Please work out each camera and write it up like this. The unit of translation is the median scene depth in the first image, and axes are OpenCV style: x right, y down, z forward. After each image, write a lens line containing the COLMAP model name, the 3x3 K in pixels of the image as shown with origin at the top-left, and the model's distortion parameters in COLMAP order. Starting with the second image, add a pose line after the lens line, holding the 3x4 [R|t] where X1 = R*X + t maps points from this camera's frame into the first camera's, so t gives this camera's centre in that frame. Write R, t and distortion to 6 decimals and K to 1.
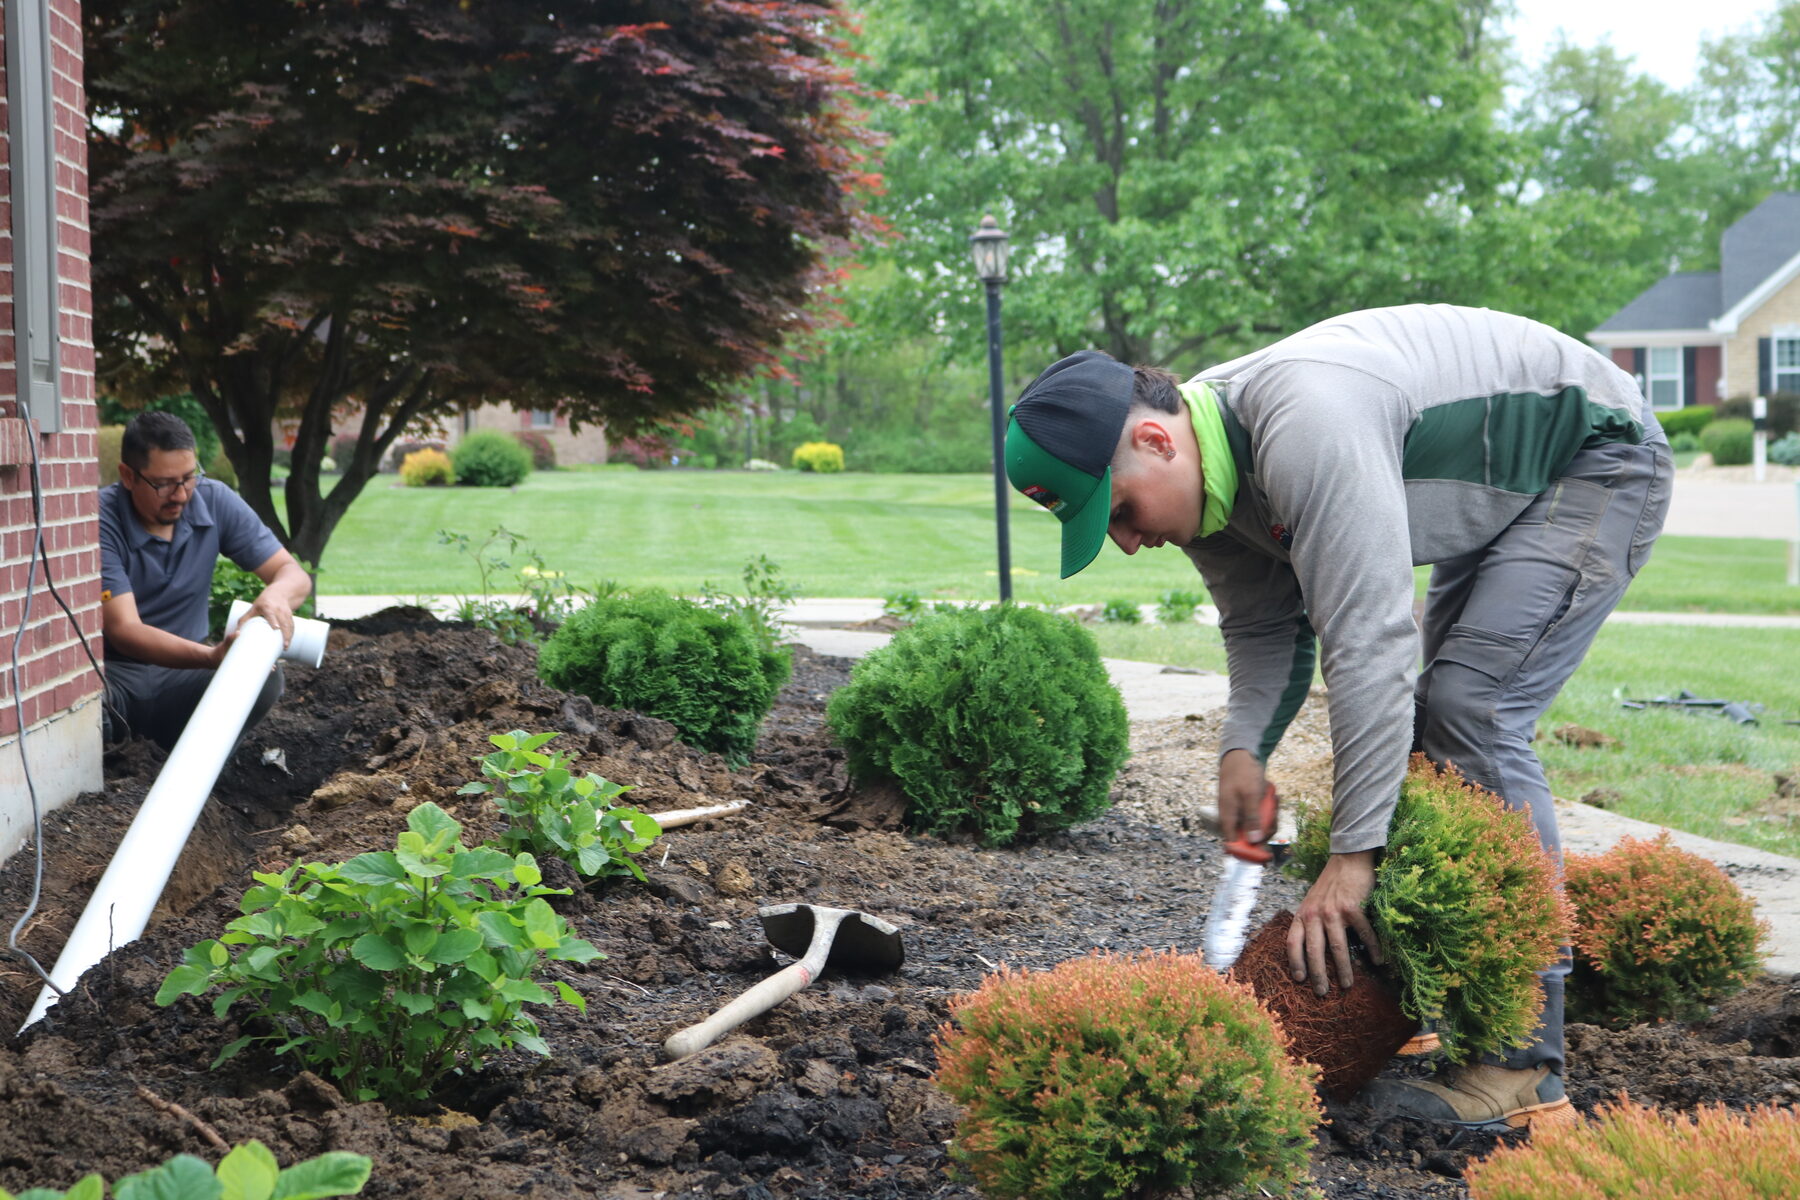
lens RADIAL K [[3439.2, 0, 900.0], [0, 3439.2, 600.0], [0, 0, 1]] dist [0.004204, 0.097909]
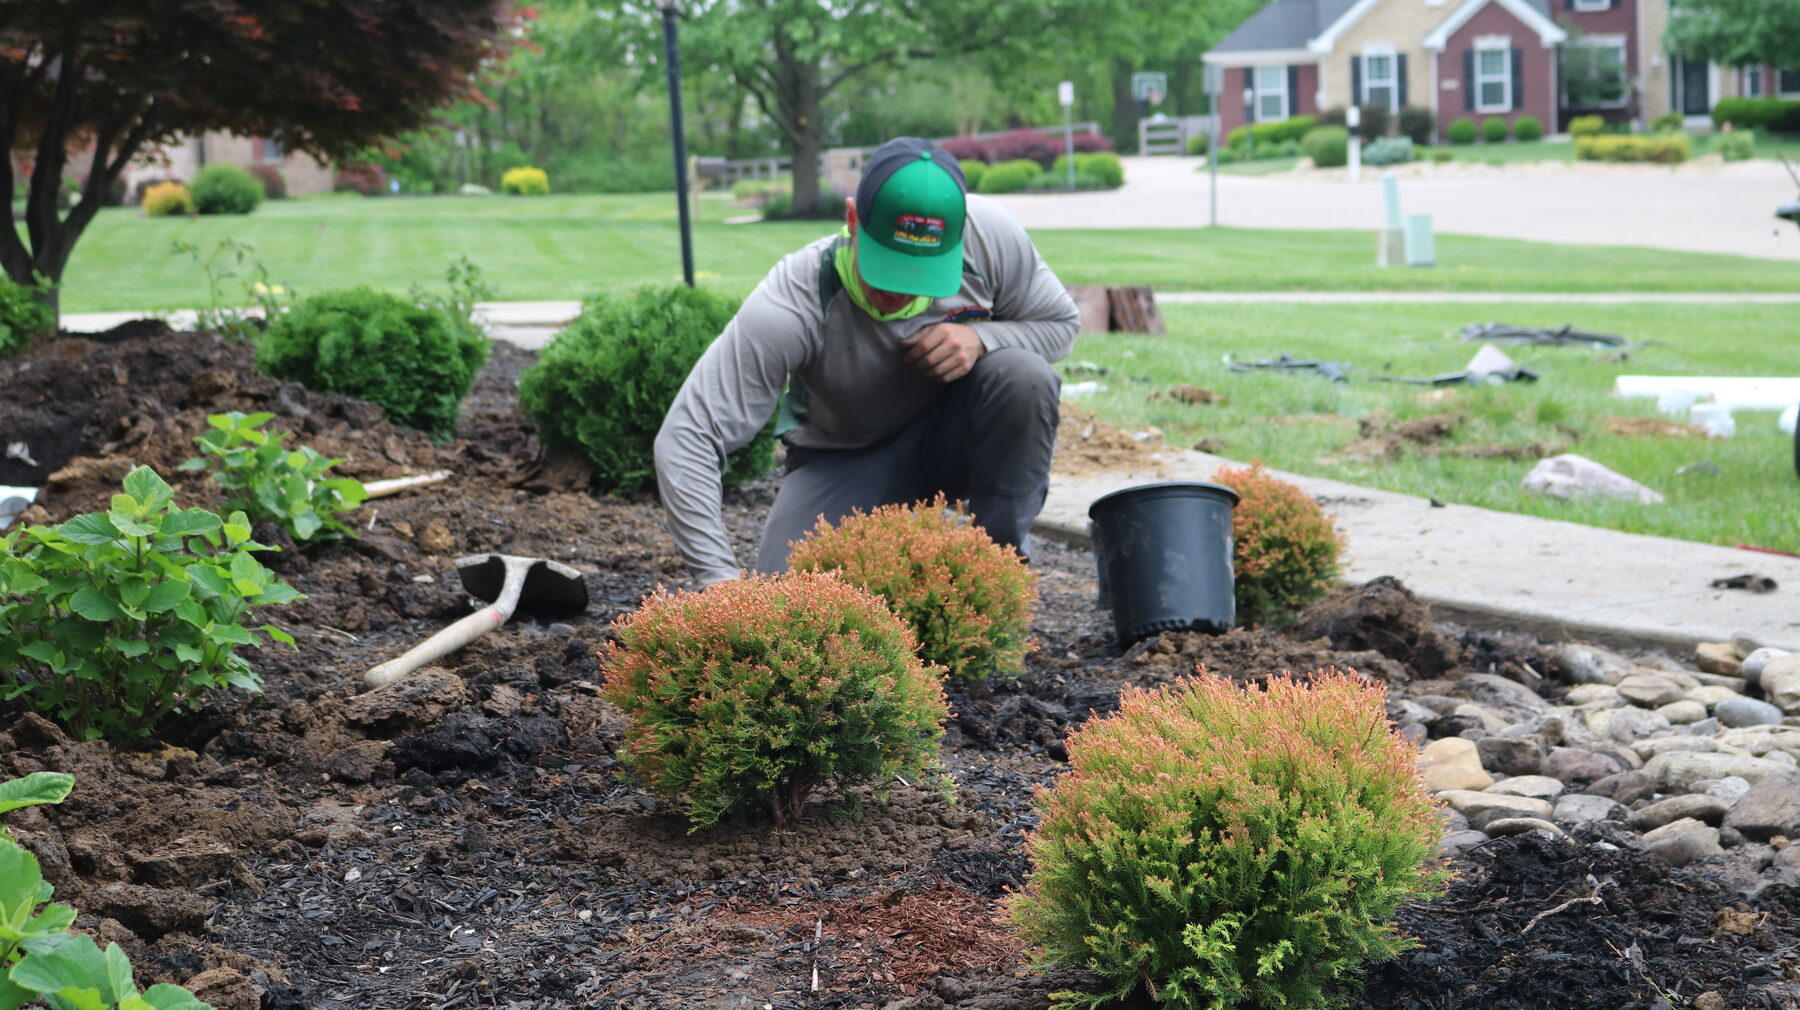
lens RADIAL K [[3054.1, 0, 900.0], [0, 3054.1, 505.0], [0, 0, 1]] dist [-0.043773, 0.197385]
pose [[0.994940, -0.036207, 0.093725, 0.007754], [0.030014, 0.997324, 0.066667, 0.008052], [-0.095888, -0.063517, 0.993364, 0.007682]]
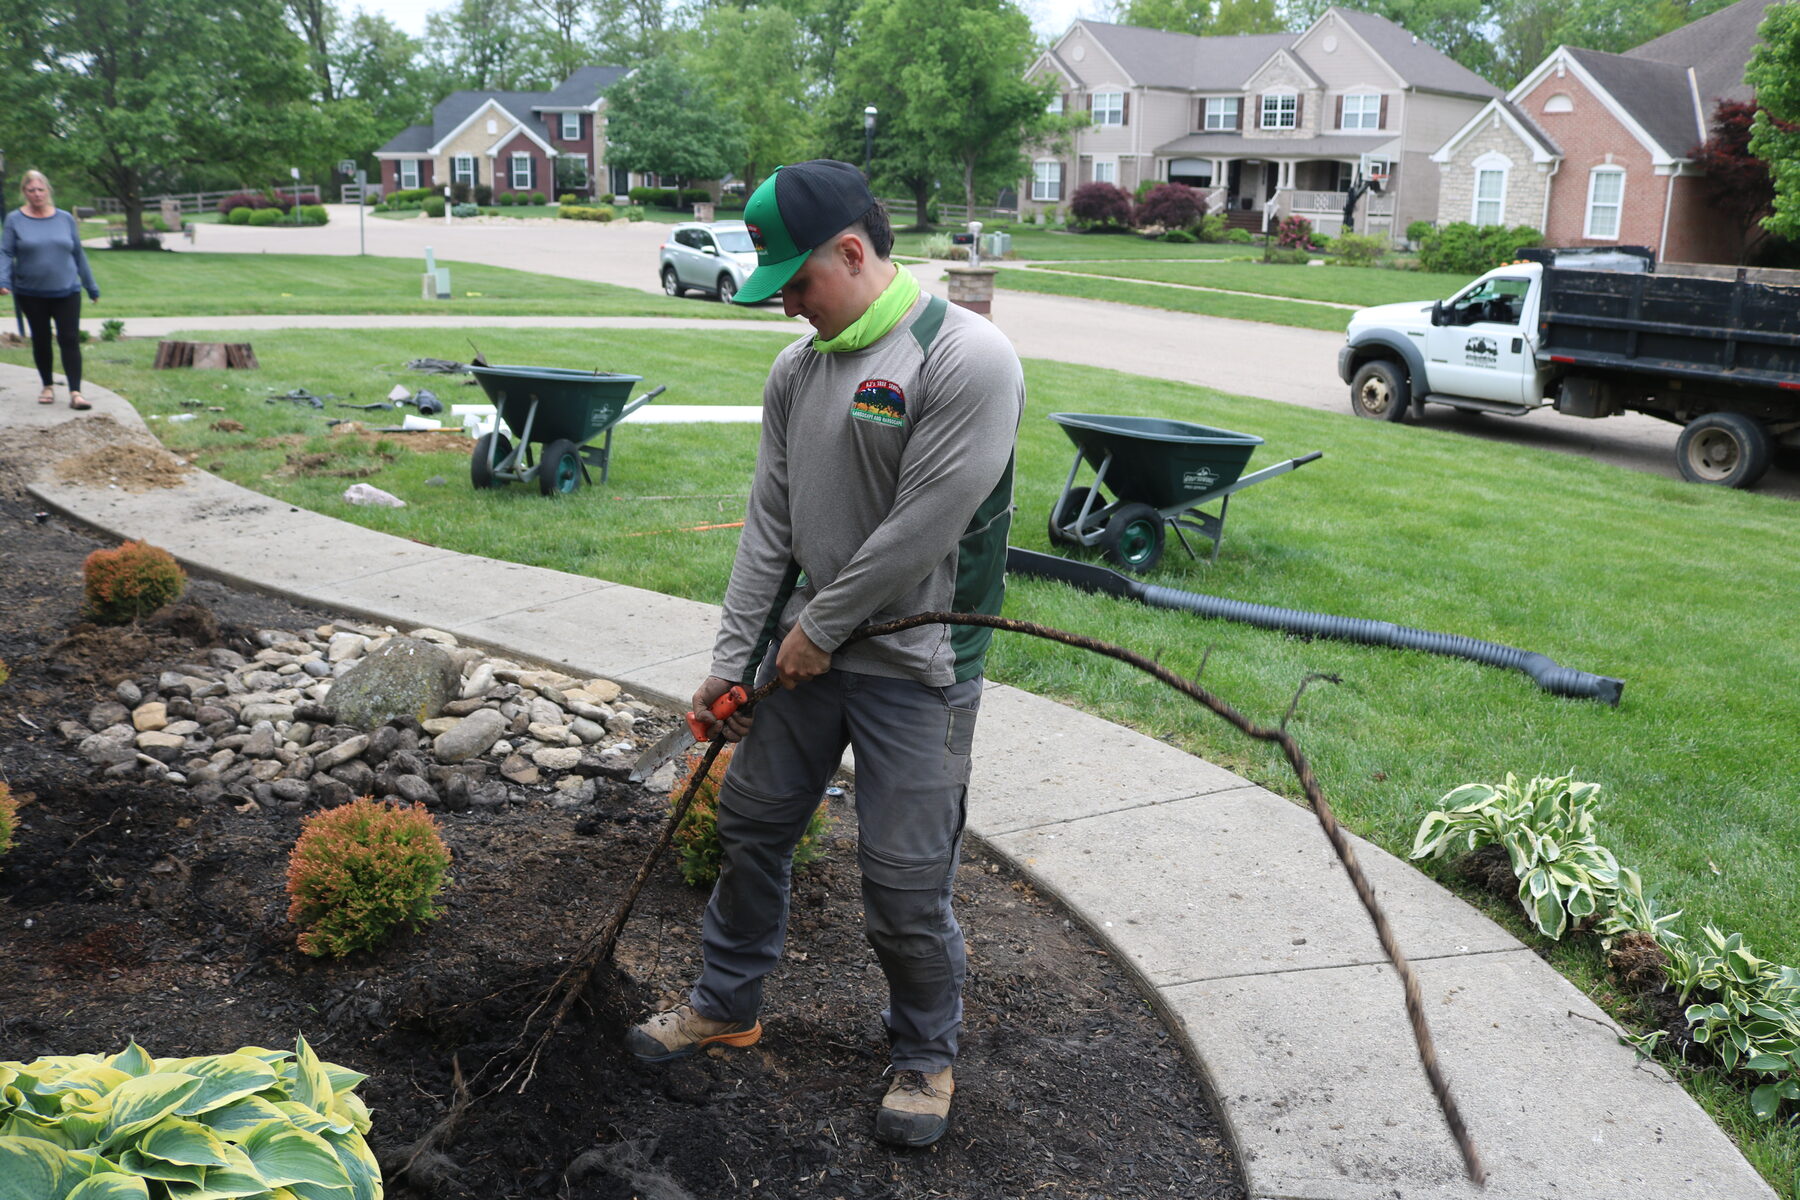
lens RADIAL K [[1502.3, 0, 900.0], [0, 1502.3, 600.0], [0, 0, 1]] dist [-0.161074, 0.136542]
pose [[0.867821, -0.100340, 0.486640, 0.134787], [-0.010378, 0.975524, 0.219649, -0.094385], [-0.496768, -0.195666, 0.845539, -0.134039]]
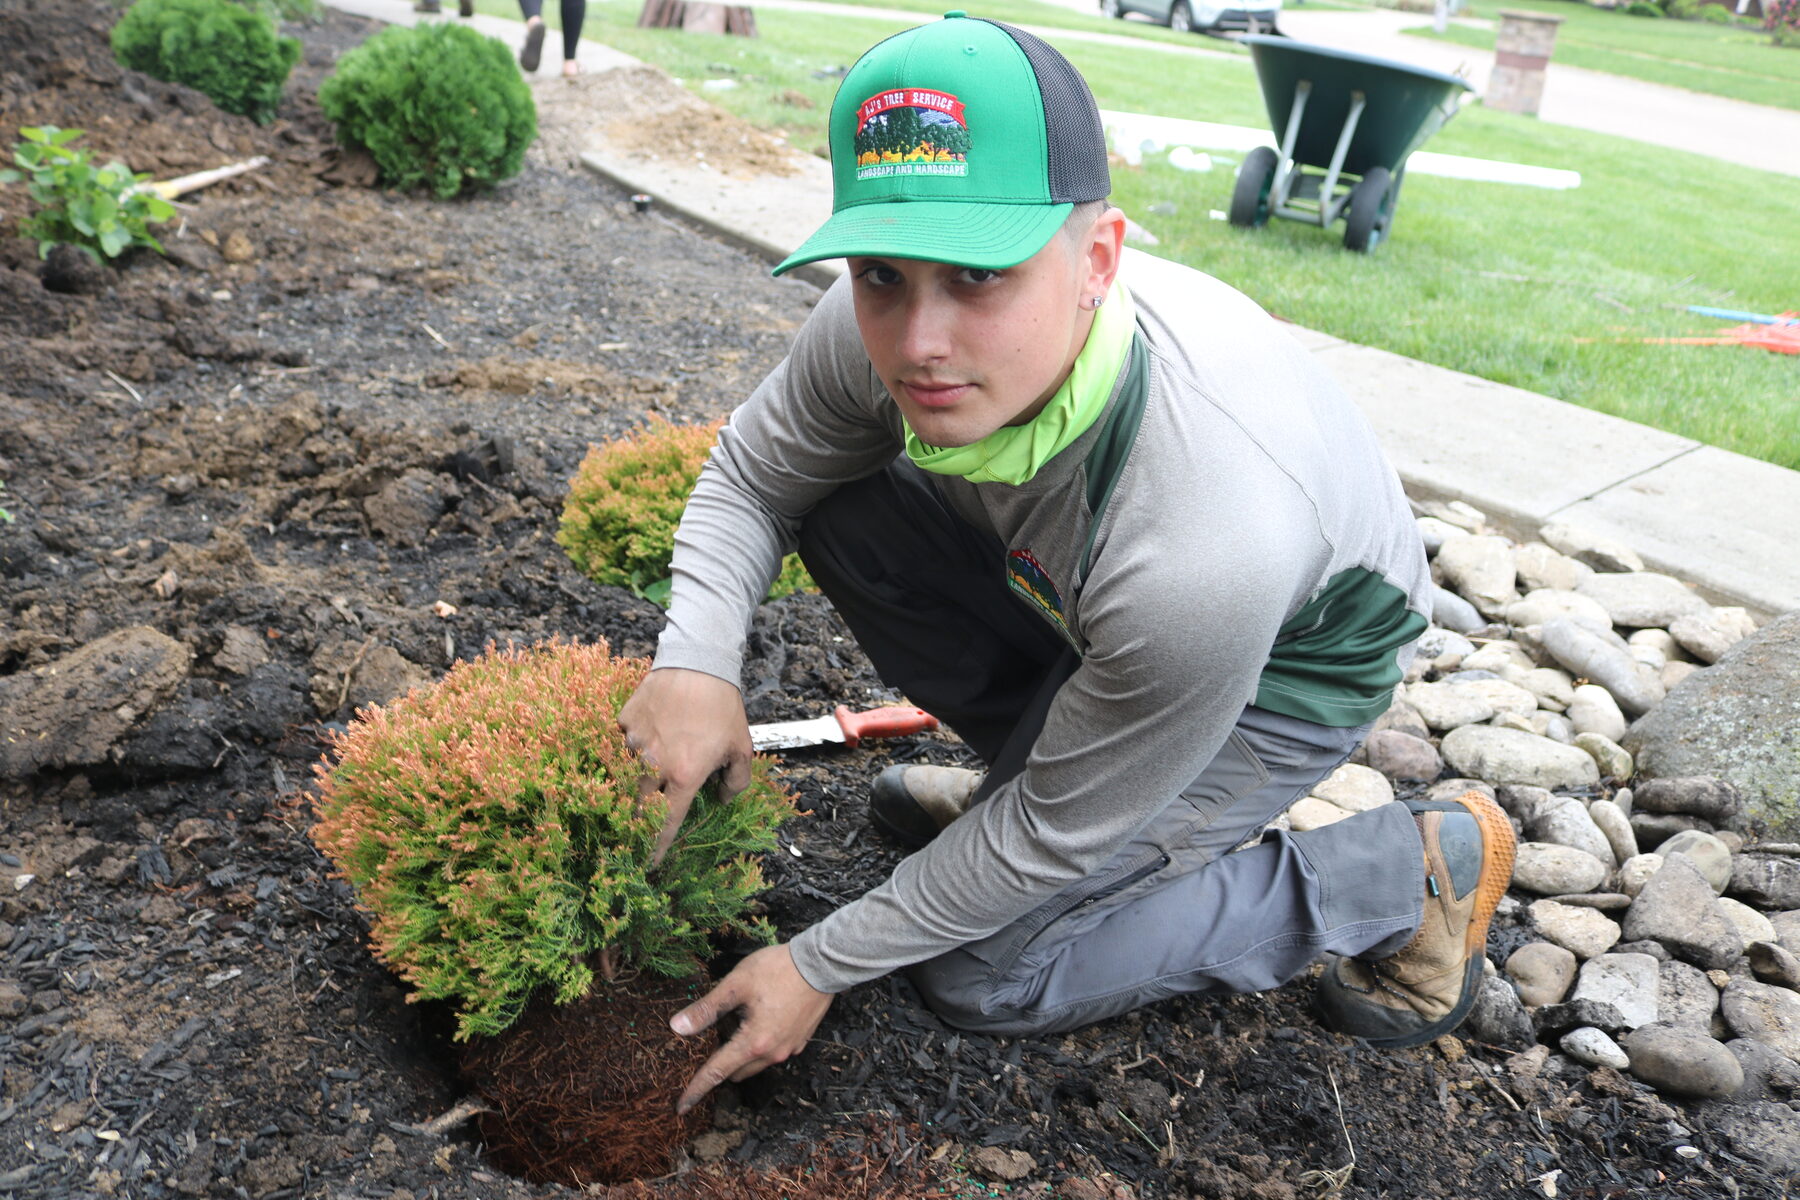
lens RADIAL K [[1502.3, 0, 900.0], [0, 1502.3, 600.0], [0, 0, 1]] dist [-0.161074, 0.136542]
pose [[0.952174, -0.046389, 0.302015, 0.016322], [-0.076583, 0.920629, 0.382854, -0.023011], [-0.295803, -0.387673, 0.873046, 0.340213]]
